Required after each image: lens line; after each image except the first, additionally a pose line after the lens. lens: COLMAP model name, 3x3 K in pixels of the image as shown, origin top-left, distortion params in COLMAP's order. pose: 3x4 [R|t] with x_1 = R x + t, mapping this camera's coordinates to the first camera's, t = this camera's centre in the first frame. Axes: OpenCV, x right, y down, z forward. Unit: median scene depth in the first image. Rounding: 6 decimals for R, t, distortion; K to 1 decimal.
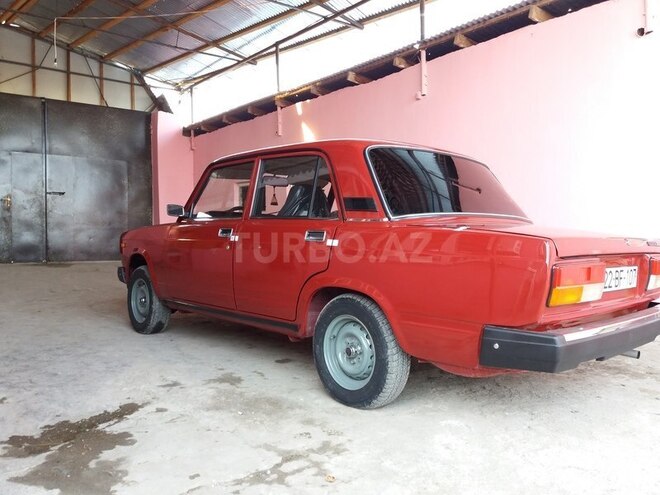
lens RADIAL K [[542.7, 0, 330.0], [0, 542.7, 247.5], [0, 0, 1]] dist [0.104589, -0.142720]
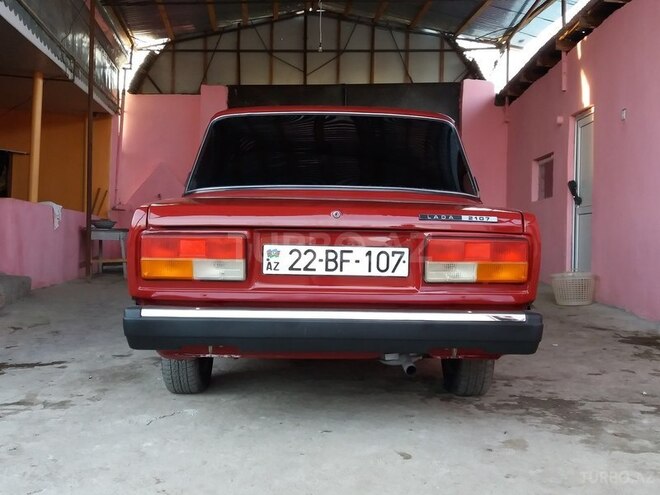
lens RADIAL K [[737.8, 0, 329.4], [0, 737.8, 259.2], [0, 0, 1]] dist [0.201675, -0.534407]
pose [[0.739158, 0.024986, -0.673069, 0.297626], [-0.025046, 0.999640, 0.009605, 0.011382], [0.673067, 0.009758, 0.739518, 0.056896]]
